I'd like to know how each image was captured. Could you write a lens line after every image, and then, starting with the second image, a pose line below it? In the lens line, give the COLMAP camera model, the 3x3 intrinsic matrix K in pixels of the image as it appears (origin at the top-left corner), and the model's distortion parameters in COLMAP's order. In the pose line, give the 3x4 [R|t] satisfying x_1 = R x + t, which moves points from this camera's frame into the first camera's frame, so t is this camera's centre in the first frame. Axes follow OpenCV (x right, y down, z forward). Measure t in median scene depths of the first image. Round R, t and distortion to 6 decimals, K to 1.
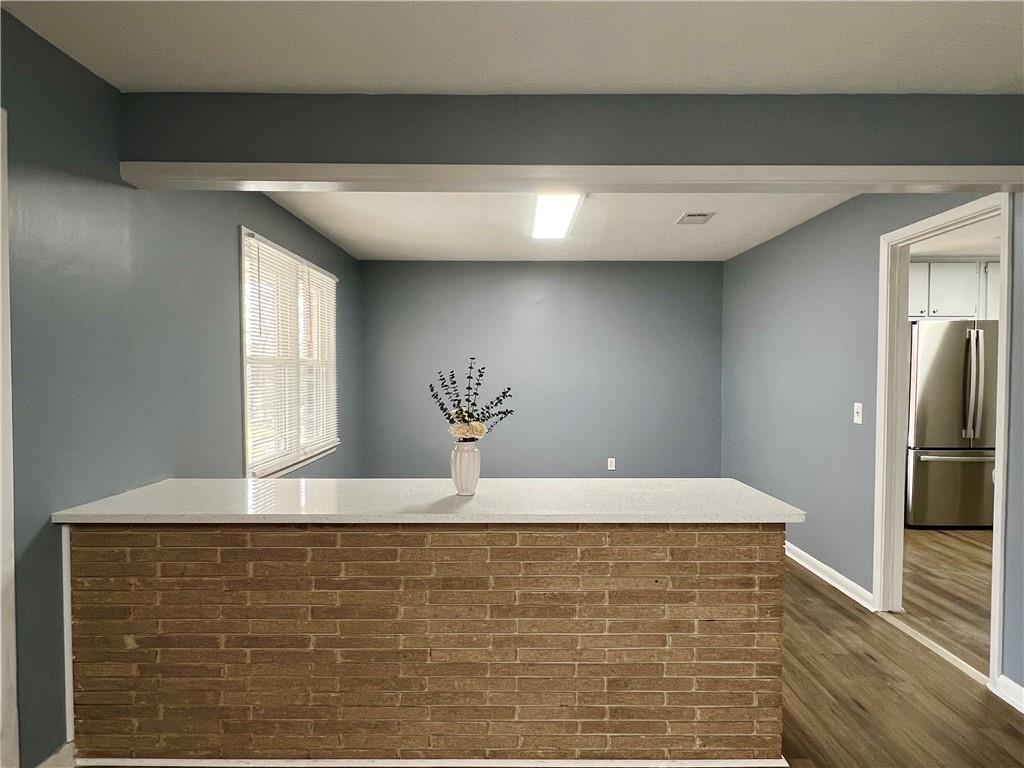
lens RADIAL K [[610.5, 0, 501.1], [0, 610.5, 392.8], [0, 0, 1]] dist [0.001466, 0.000433]
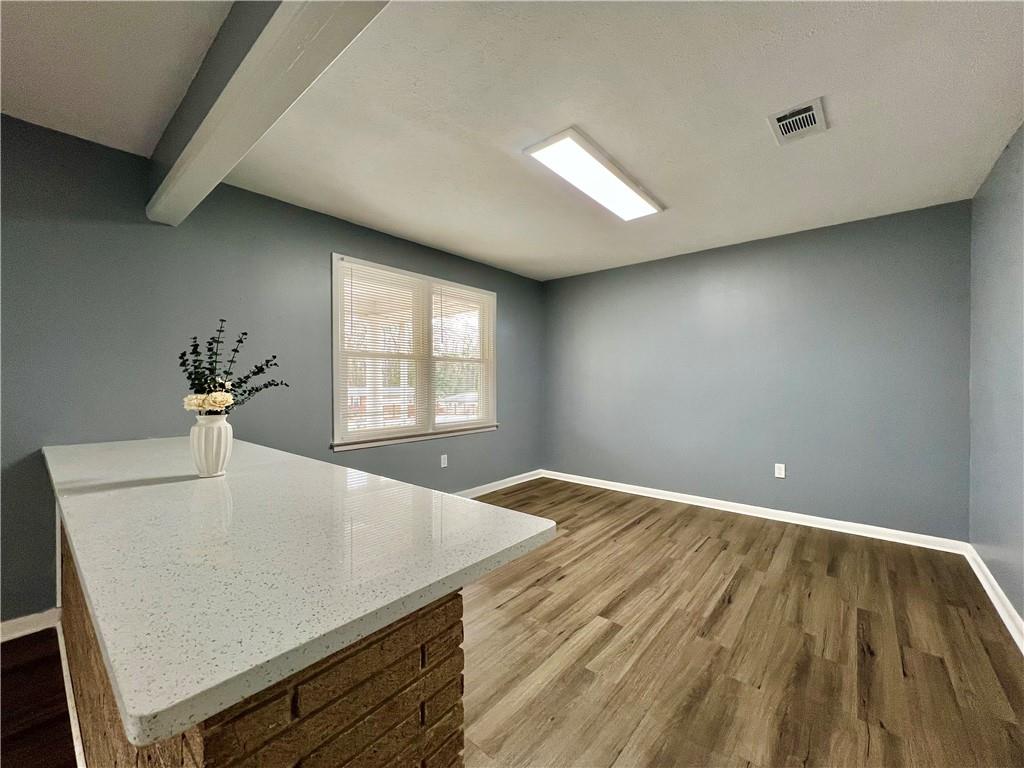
lens RADIAL K [[410.3, 0, 509.8], [0, 410.3, 386.1], [0, 0, 1]] dist [-0.000462, -0.000163]
pose [[0.769890, 0.001657, -0.638174, 0.725461], [-0.017211, 0.999687, -0.018169, 0.046000], [0.637944, 0.024972, 0.769678, 0.907669]]
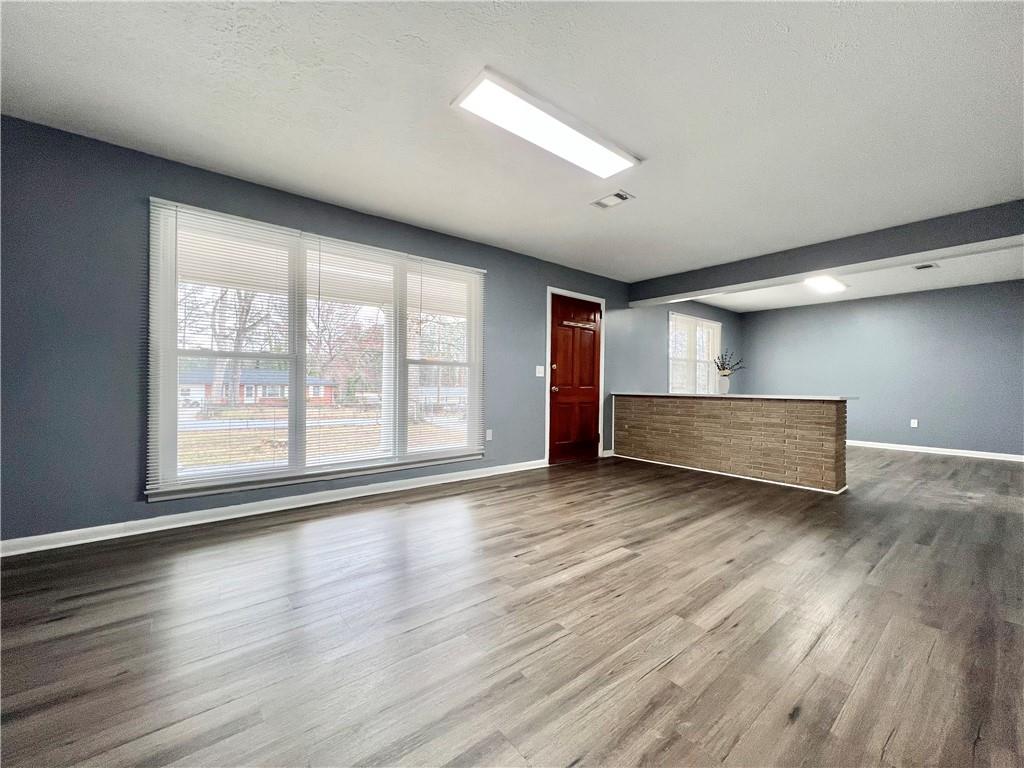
lens RADIAL K [[410.3, 0, 509.8], [0, 410.3, 386.1], [0, 0, 1]] dist [-0.000462, -0.000163]
pose [[0.635632, 0.006054, -0.771968, 0.935749], [-0.036183, 0.999104, -0.021958, 0.233102], [0.771144, 0.041889, 0.635281, -1.243376]]
